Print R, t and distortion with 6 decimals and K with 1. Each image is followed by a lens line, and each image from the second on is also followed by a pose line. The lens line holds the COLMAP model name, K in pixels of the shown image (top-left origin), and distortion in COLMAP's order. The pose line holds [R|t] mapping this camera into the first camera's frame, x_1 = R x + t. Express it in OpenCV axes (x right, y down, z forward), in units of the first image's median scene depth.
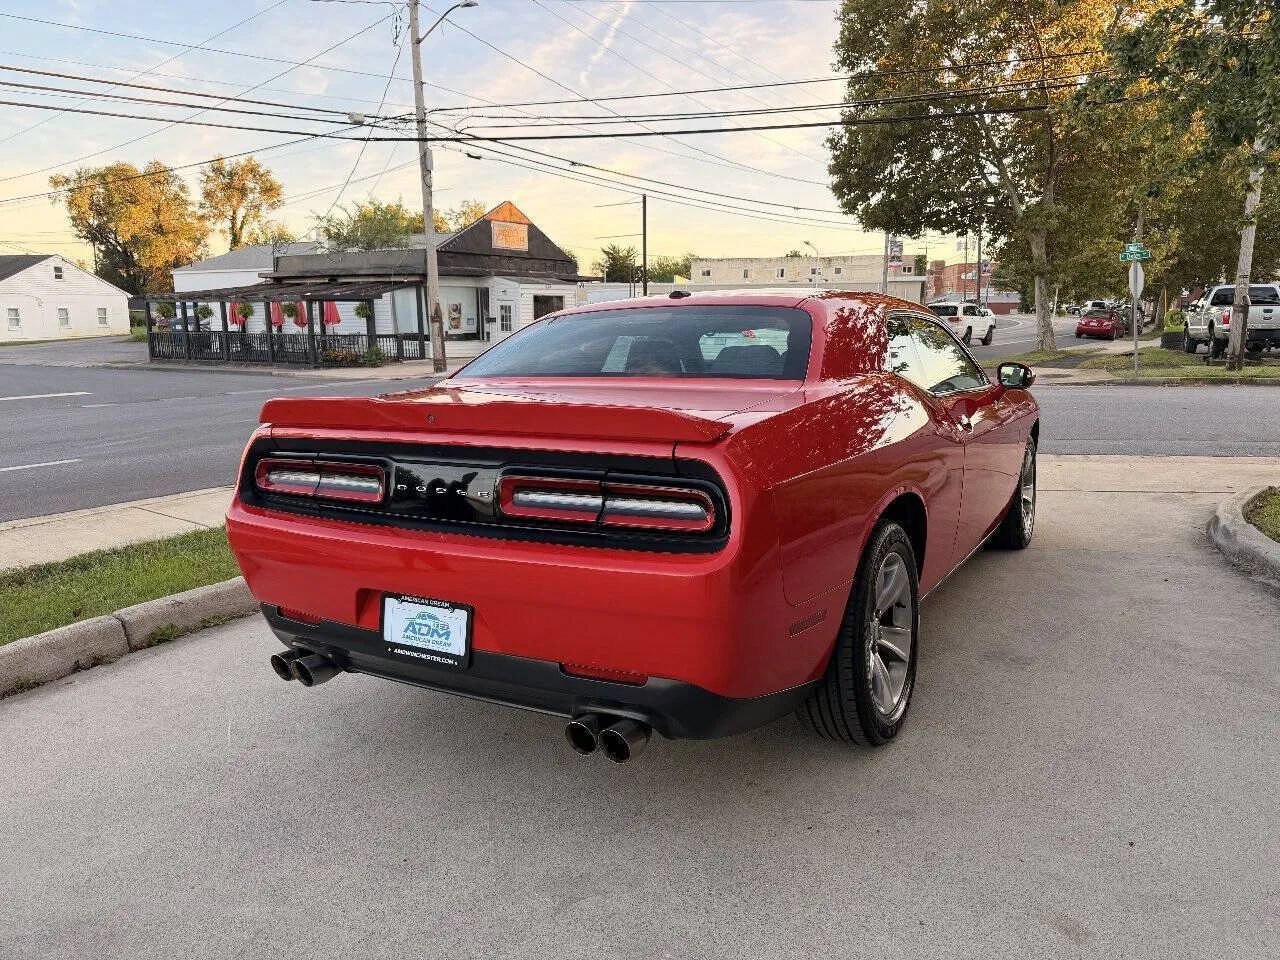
lens RADIAL K [[906.1, 0, 643.7], [0, 906.1, 484.8], [0, 0, 1]] dist [0.040394, -0.046277]
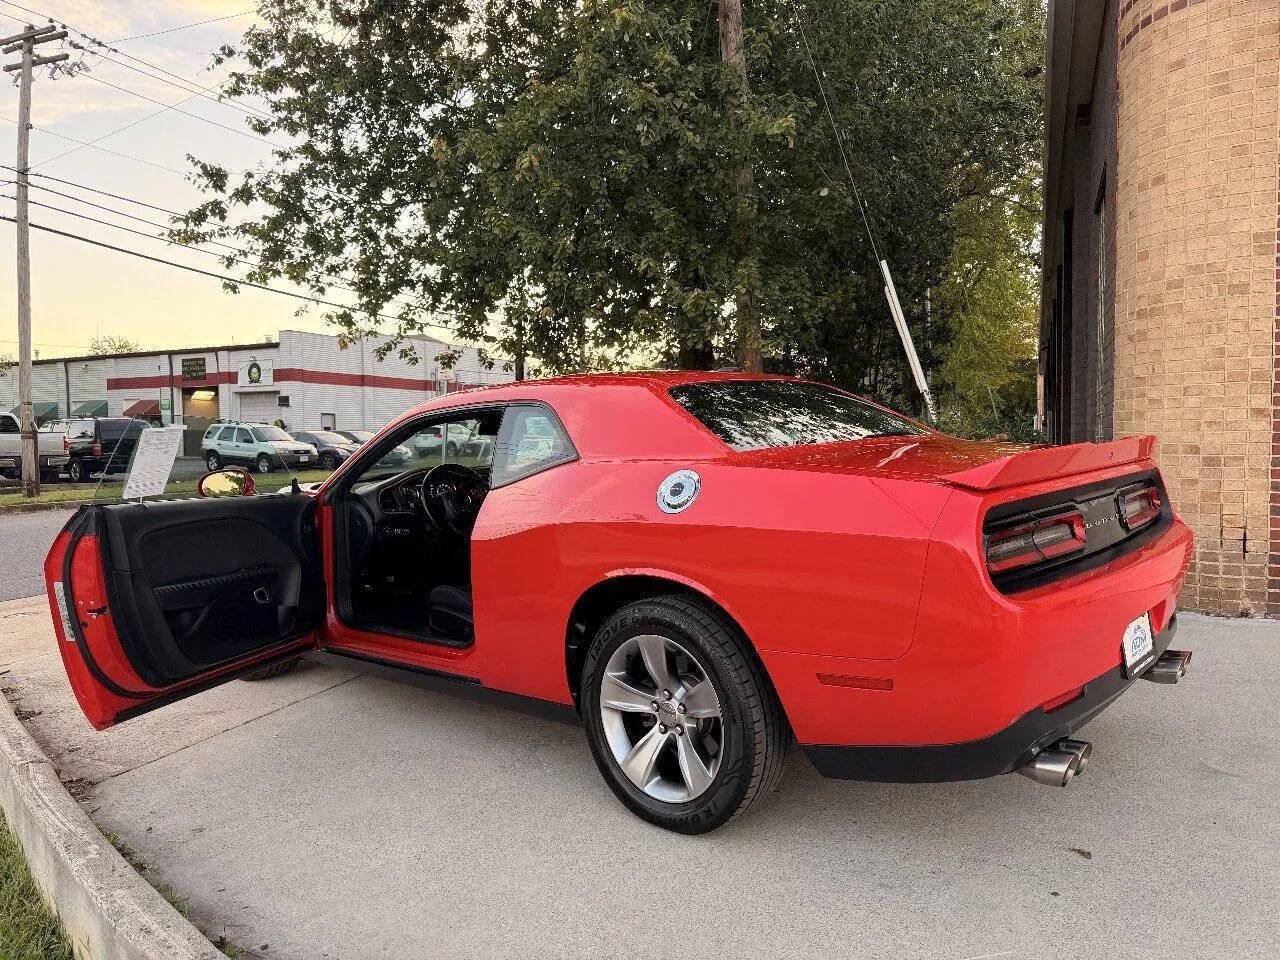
lens RADIAL K [[906.1, 0, 642.5], [0, 906.1, 491.1], [0, 0, 1]] dist [0.040394, -0.046277]
pose [[0.219050, -0.057531, 0.974016, -0.122683], [0.193393, 0.981015, 0.014452, -0.013480], [-0.956356, 0.185202, 0.226017, 0.107659]]
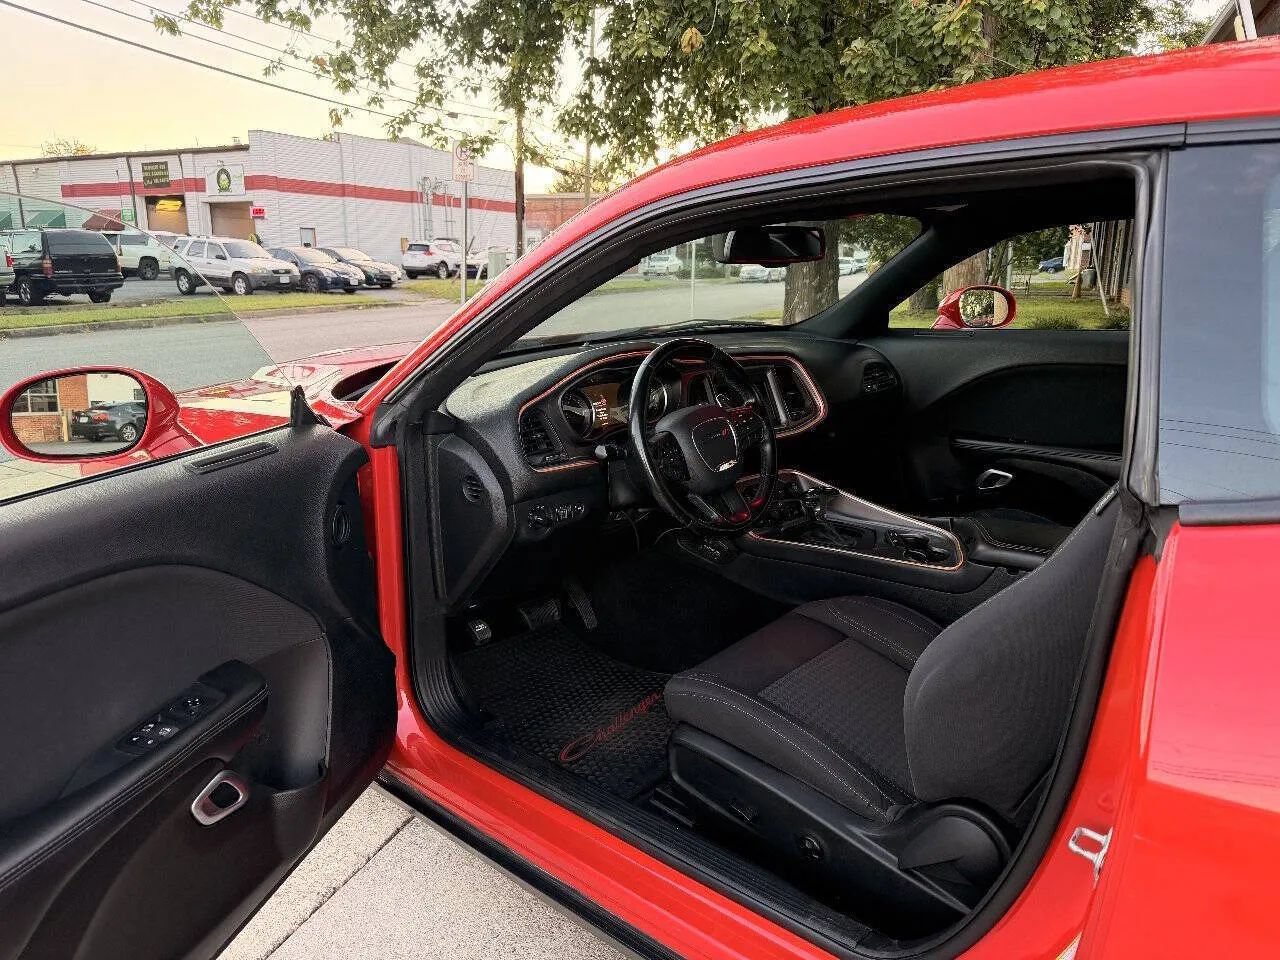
lens RADIAL K [[906.1, 0, 636.7], [0, 906.1, 485.9], [0, 0, 1]] dist [0.040394, -0.046277]
pose [[0.213901, -0.234335, 0.948332, -0.041145], [0.182716, 0.963265, 0.196812, -0.025100], [-0.959615, 0.131177, 0.248860, 0.161524]]
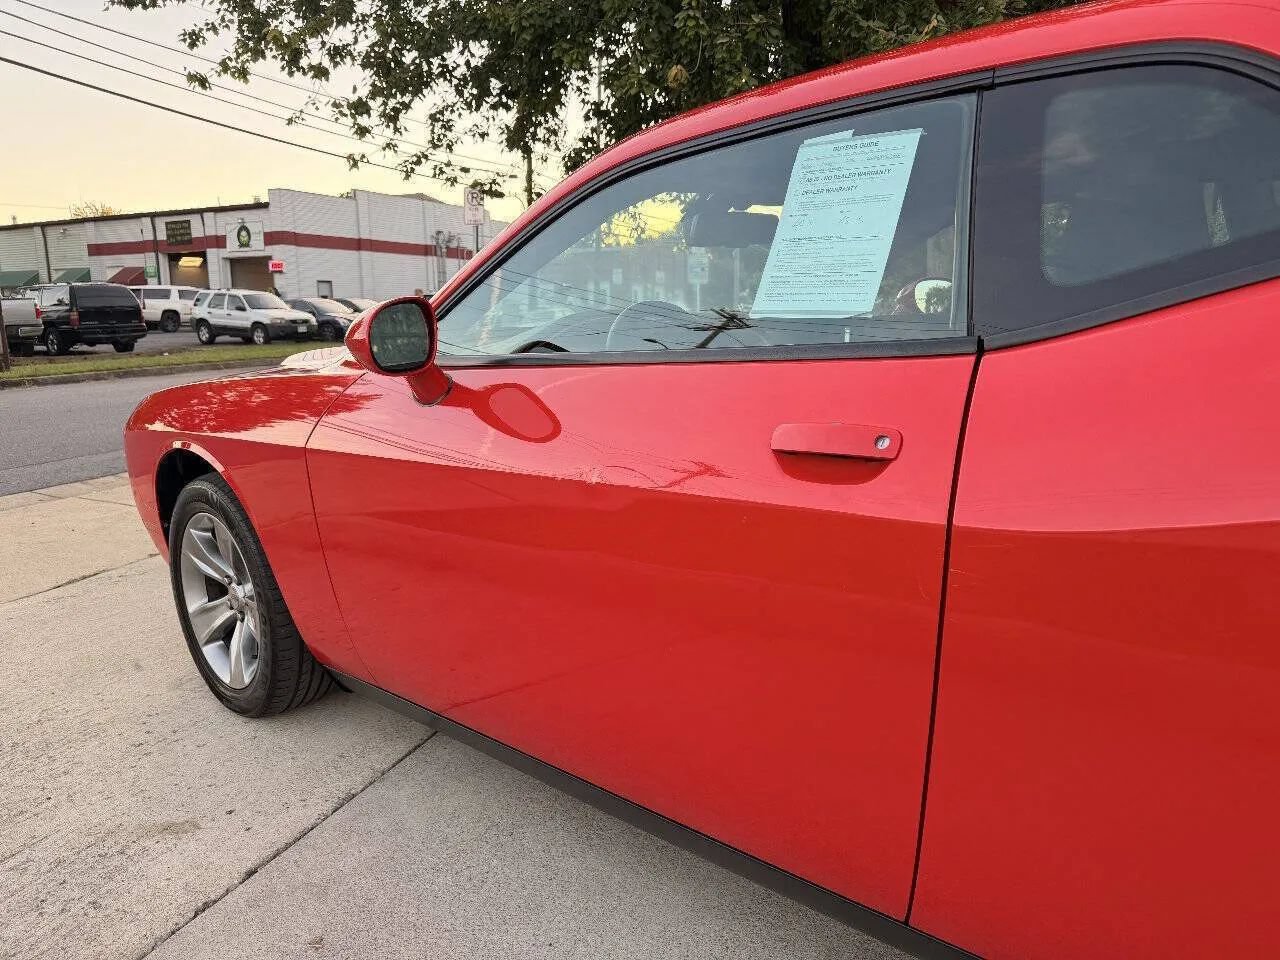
lens RADIAL K [[906.1, 0, 633.5], [0, 906.1, 477.7], [0, 0, 1]] dist [0.040394, -0.046277]
pose [[0.227409, -0.179514, 0.957110, -0.050977], [0.198310, 0.970803, 0.134964, -0.018496], [-0.953393, 0.159113, 0.256369, 0.157870]]
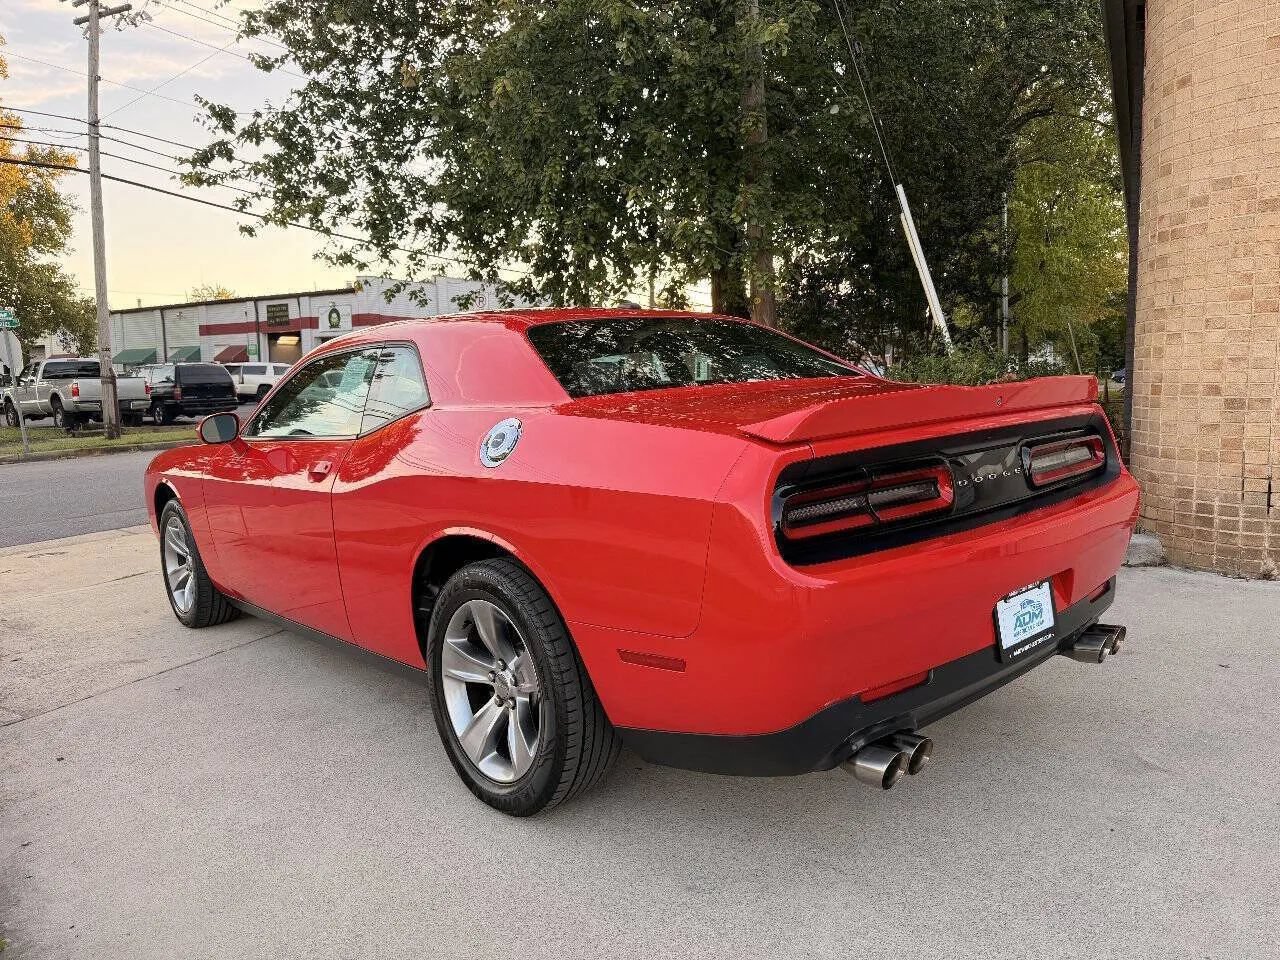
lens RADIAL K [[906.1, 0, 639.1], [0, 906.1, 479.2], [0, 0, 1]] dist [0.040394, -0.046277]
pose [[0.312804, -0.105479, 0.943943, -0.106207], [0.193888, 0.979979, 0.045255, -0.009286], [-0.929818, 0.168863, 0.326992, 0.086367]]
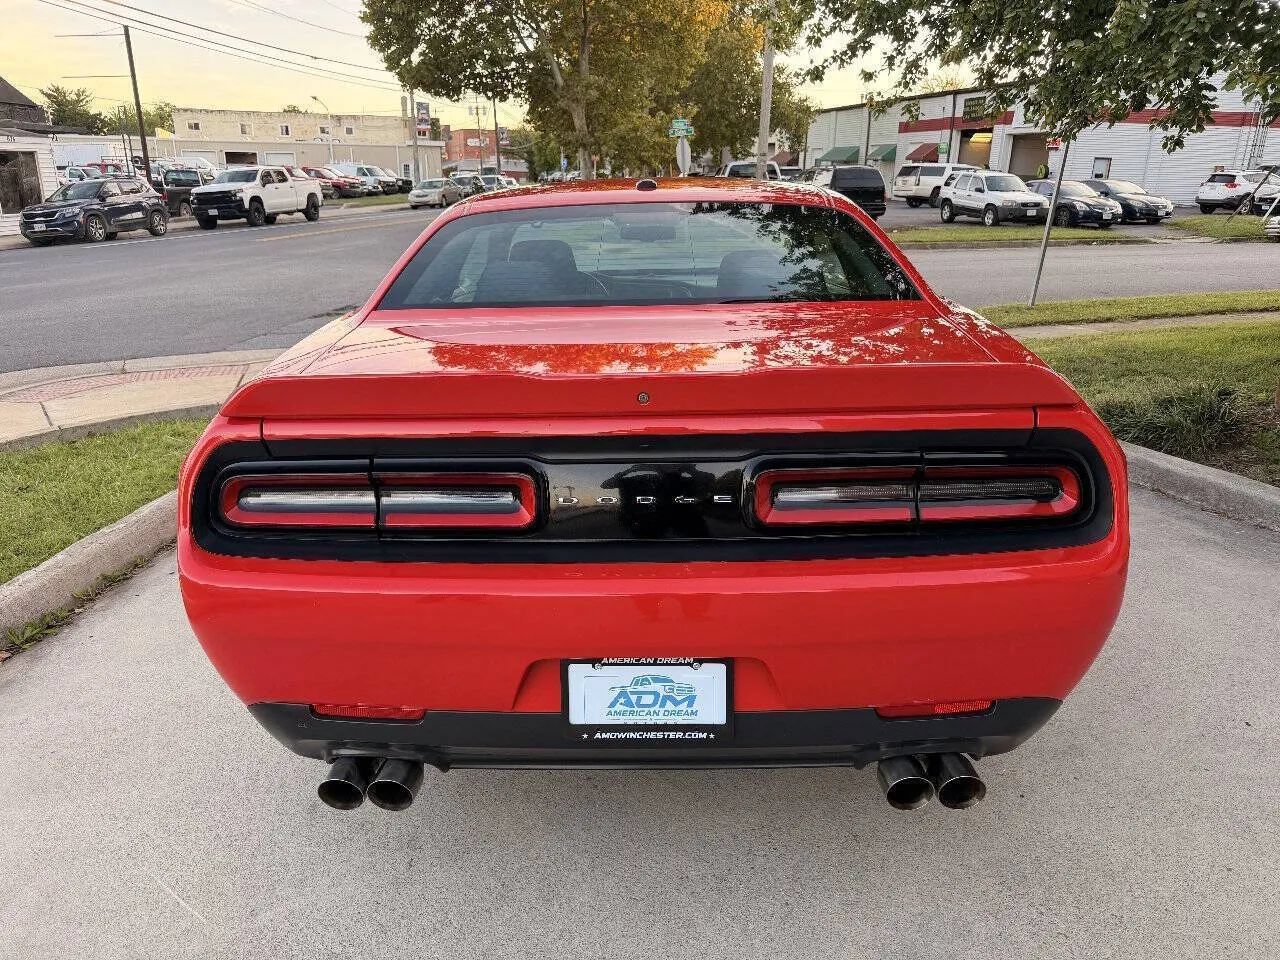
lens RADIAL K [[906.1, 0, 635.7], [0, 906.1, 481.3], [0, 0, 1]] dist [0.040394, -0.046277]
pose [[0.874465, -0.140905, 0.464173, -0.045710], [0.077424, 0.985158, 0.153196, -0.009457], [-0.478869, -0.098026, 0.872396, 0.034037]]
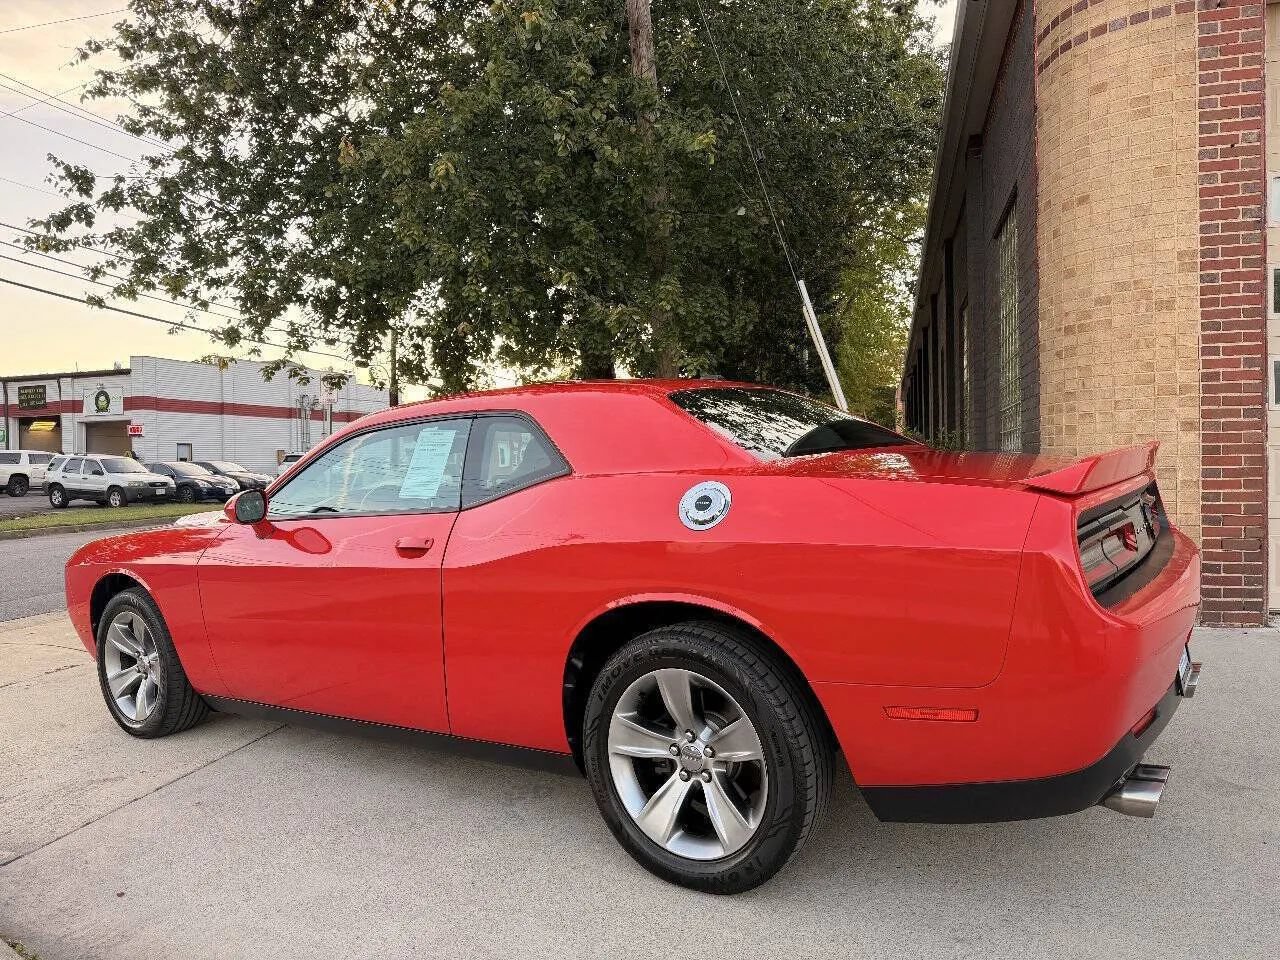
lens RADIAL K [[906.1, 0, 630.2], [0, 906.1, 488.0], [0, 0, 1]] dist [0.040394, -0.046277]
pose [[0.093507, -0.027000, 0.995252, -0.114405], [0.209536, 0.977777, 0.006840, -0.014967], [-0.973320, 0.207902, 0.097086, 0.123413]]
